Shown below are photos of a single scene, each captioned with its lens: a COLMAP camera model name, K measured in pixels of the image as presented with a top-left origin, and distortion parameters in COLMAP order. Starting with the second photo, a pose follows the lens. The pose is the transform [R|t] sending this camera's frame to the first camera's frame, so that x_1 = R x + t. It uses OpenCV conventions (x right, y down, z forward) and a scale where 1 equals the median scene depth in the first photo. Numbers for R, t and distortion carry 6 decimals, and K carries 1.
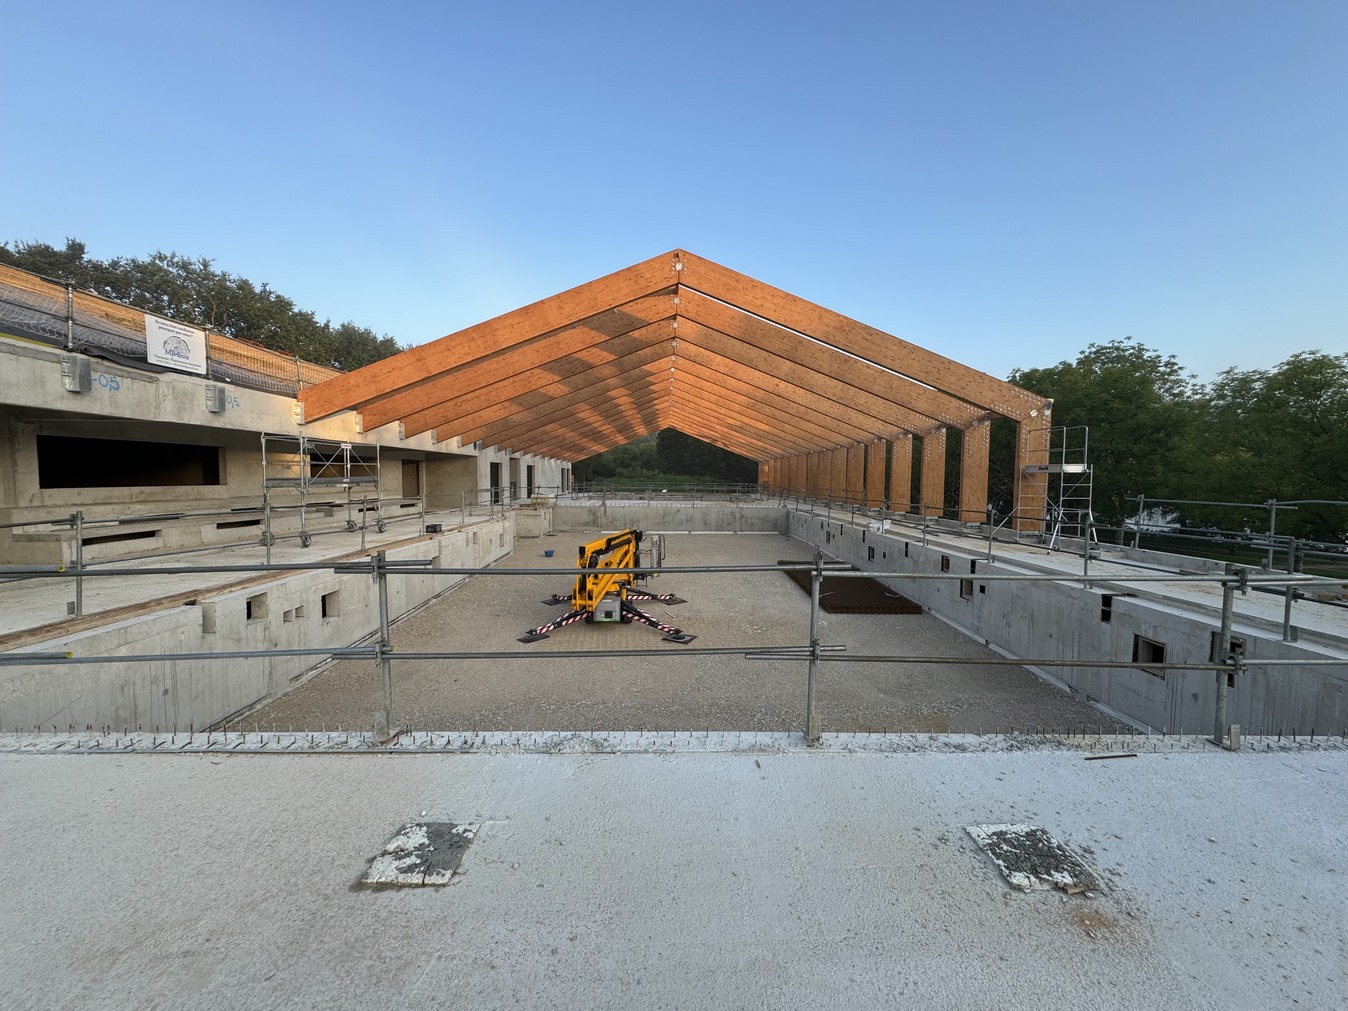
lens RADIAL K [[522.1, 0, 674.0], [0, 522.1, 505.5], [0, 0, 1]] dist [-0.003427, -0.000187]
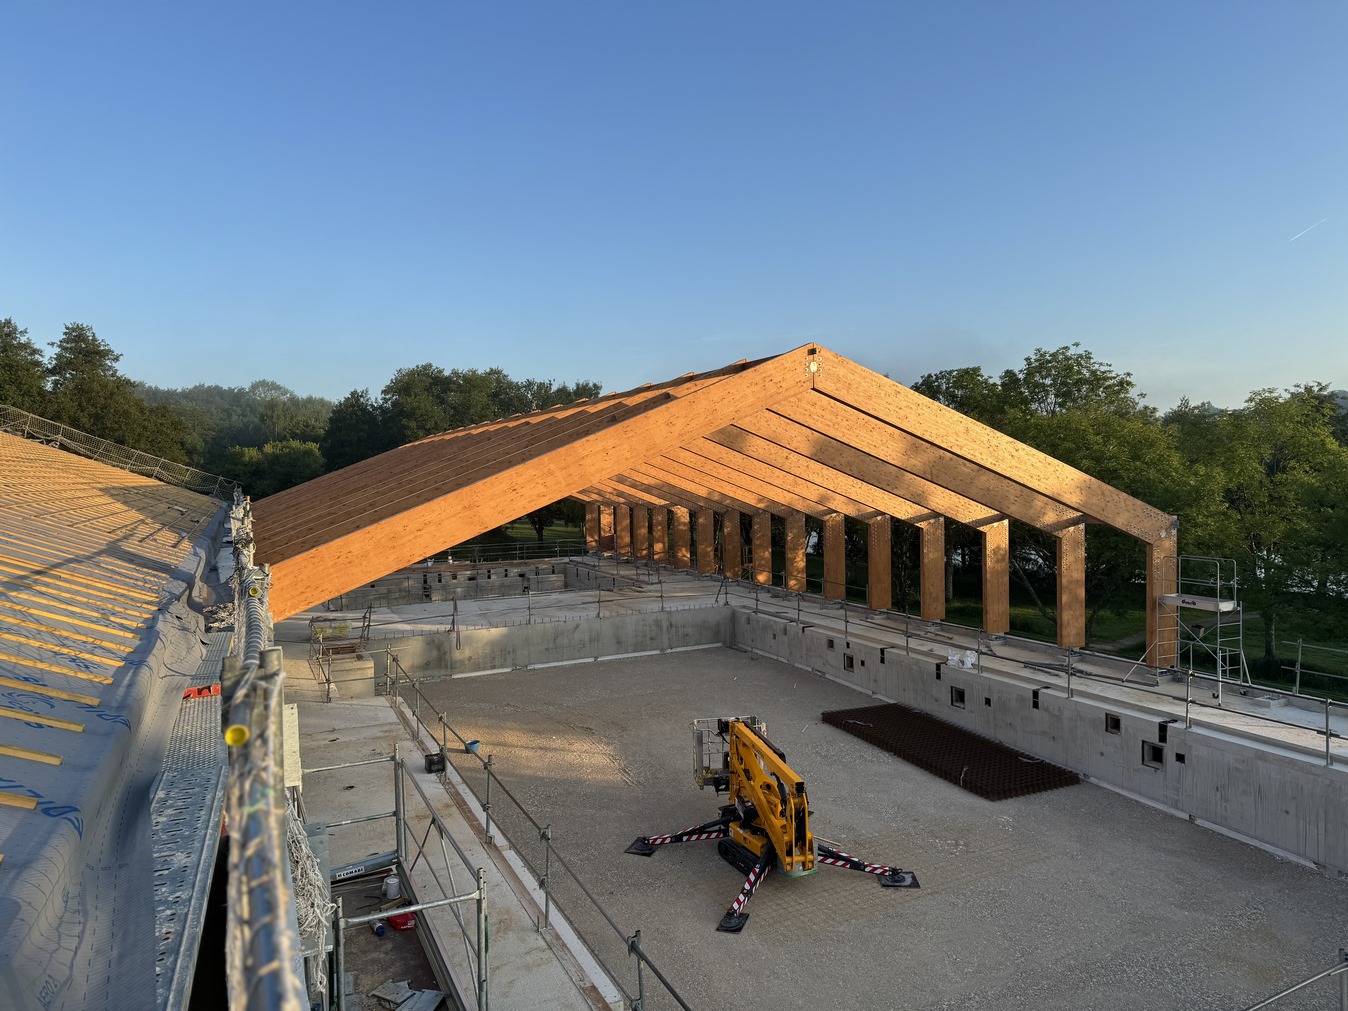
lens RADIAL K [[917.7, 0, 674.0], [0, 917.7, 505.5], [0, 0, 1]] dist [0.096019, -0.108983]
pose [[0.914772, -0.044466, 0.401516, -0.636382], [0.053055, 0.998539, -0.010291, -0.231608], [-0.400471, 0.030716, 0.915794, -0.104242]]
